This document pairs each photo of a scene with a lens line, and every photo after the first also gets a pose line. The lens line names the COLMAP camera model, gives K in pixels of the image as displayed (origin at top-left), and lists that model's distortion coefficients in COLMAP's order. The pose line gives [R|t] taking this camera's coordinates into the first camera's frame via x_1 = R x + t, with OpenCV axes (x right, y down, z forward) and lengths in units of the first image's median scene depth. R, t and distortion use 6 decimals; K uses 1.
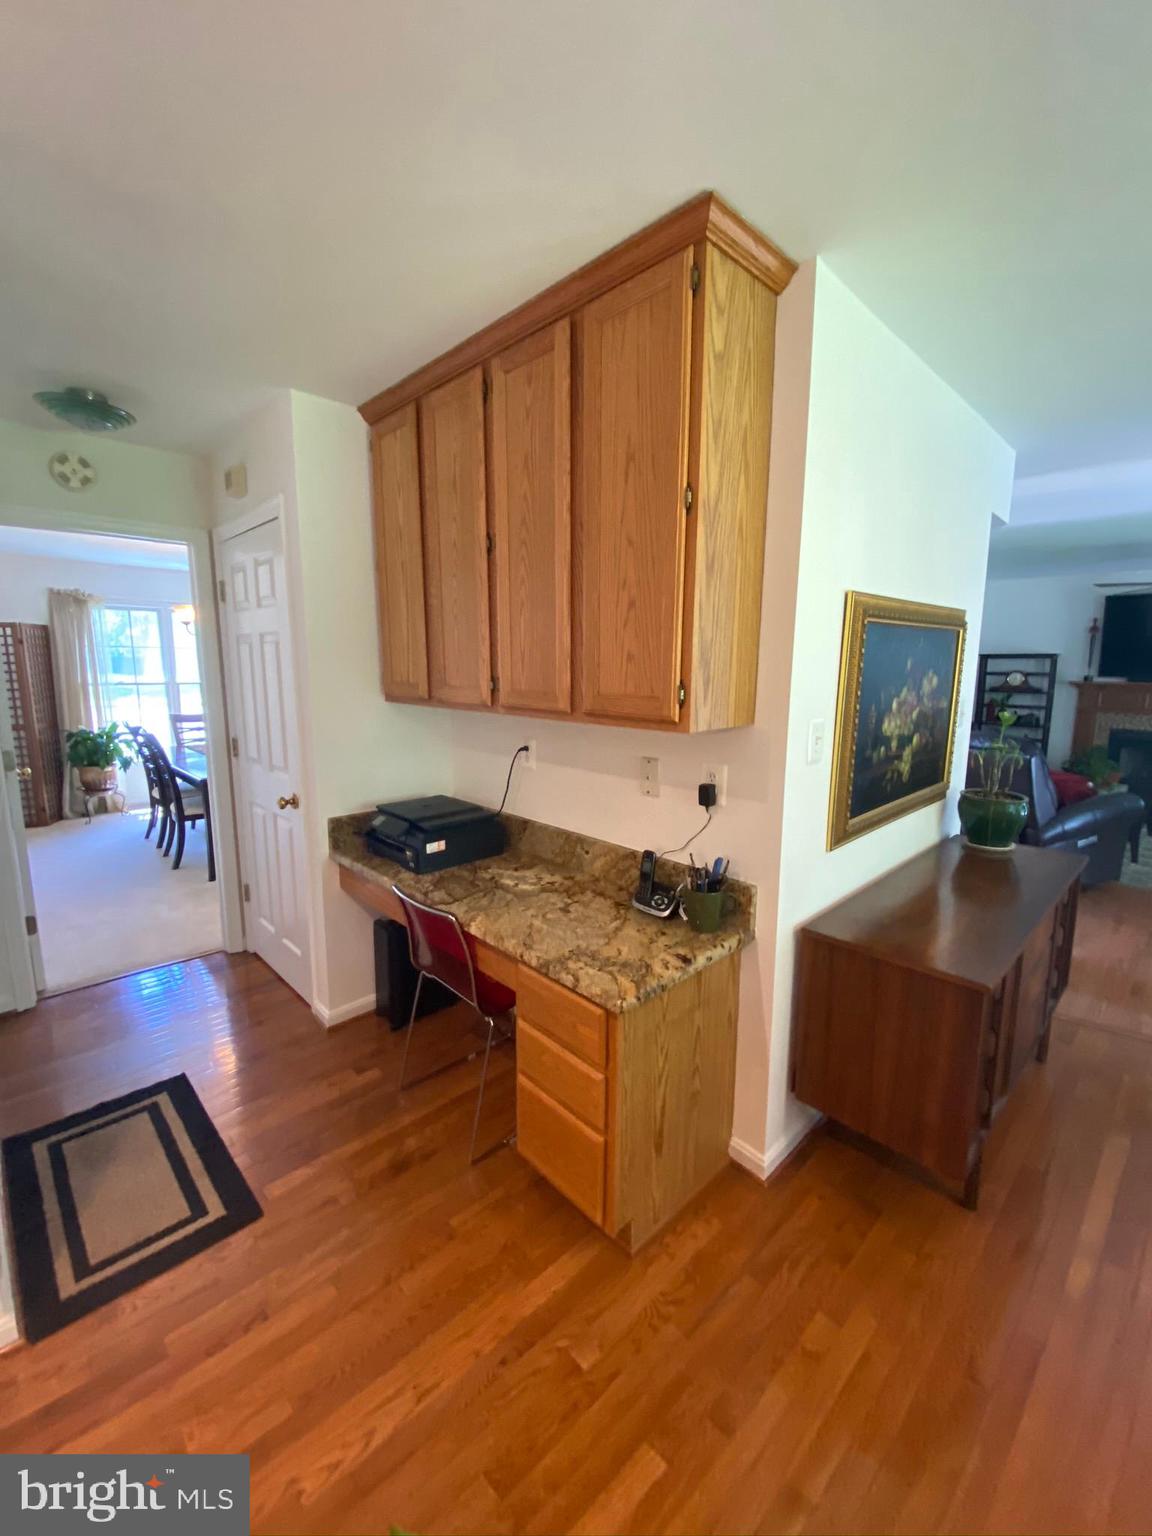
lens RADIAL K [[629.8, 0, 572.4], [0, 629.8, 764.6], [0, 0, 1]] dist [0.008367, -0.015940]
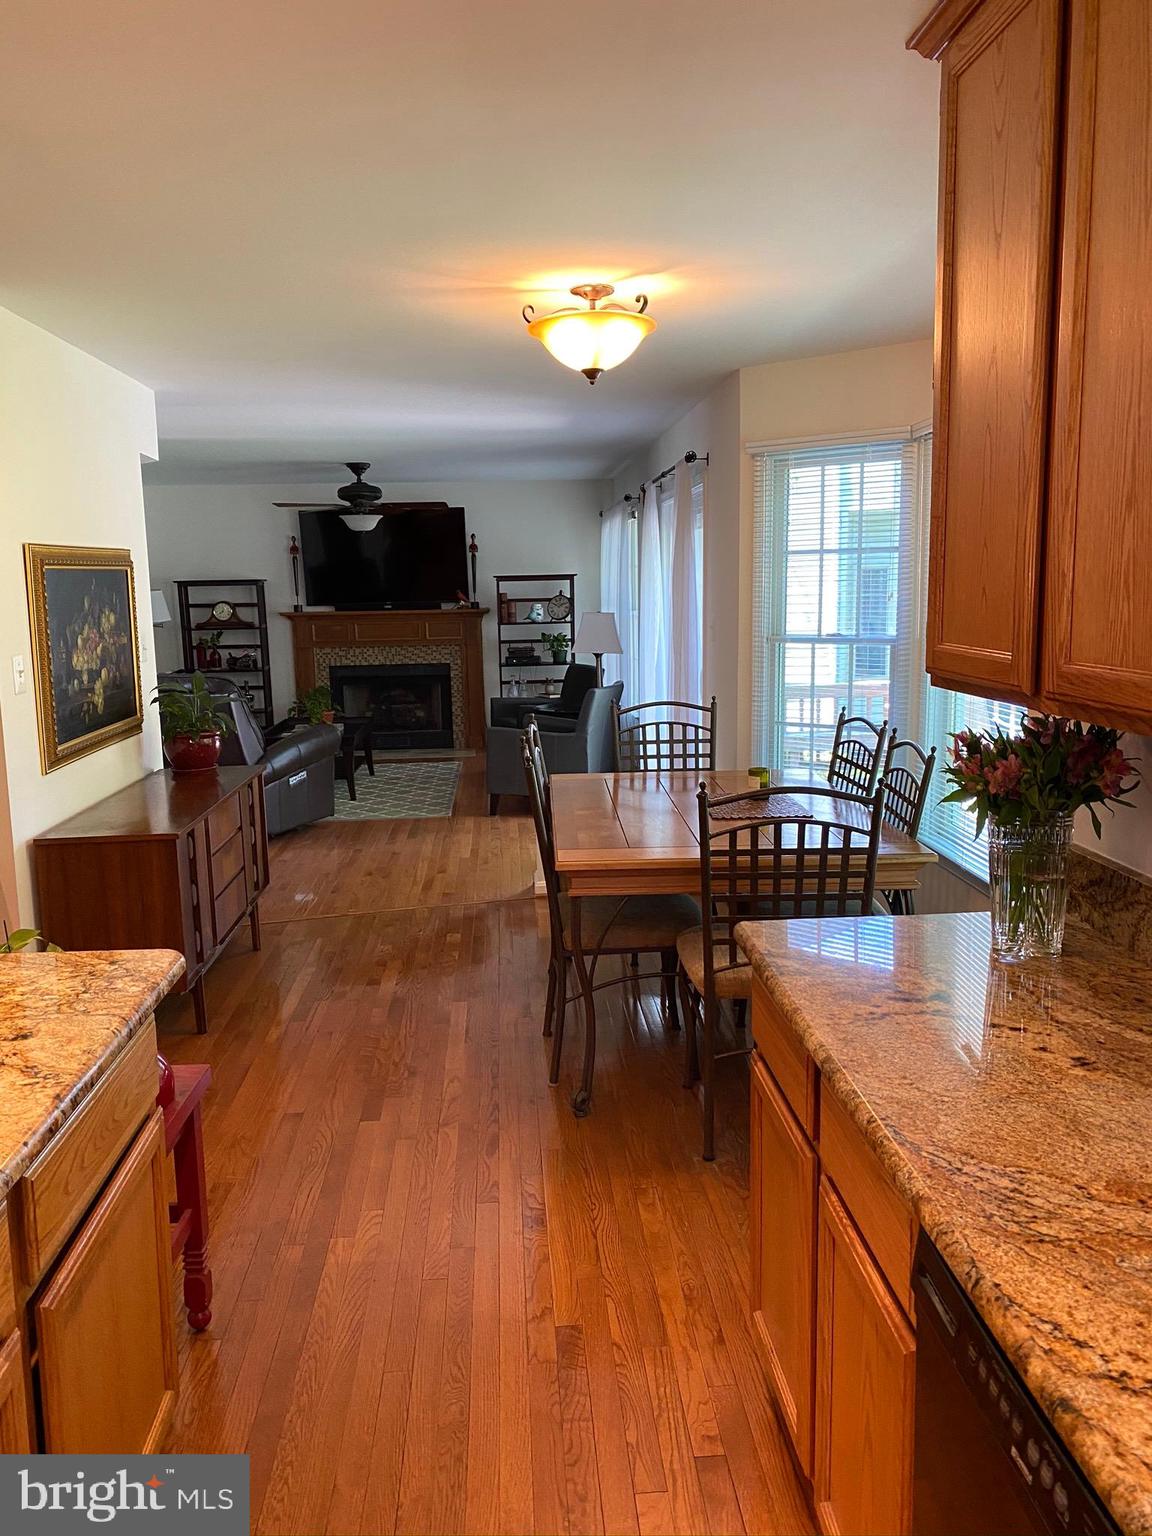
lens RADIAL K [[1181.7, 0, 566.7], [0, 1181.7, 769.2], [0, 0, 1]] dist [0.114659, -0.196191]
pose [[0.651976, -0.132308, 0.746607, -0.163276], [0.139630, 0.988769, 0.053290, 0.041286], [-0.745272, 0.069505, 0.663128, -0.312082]]
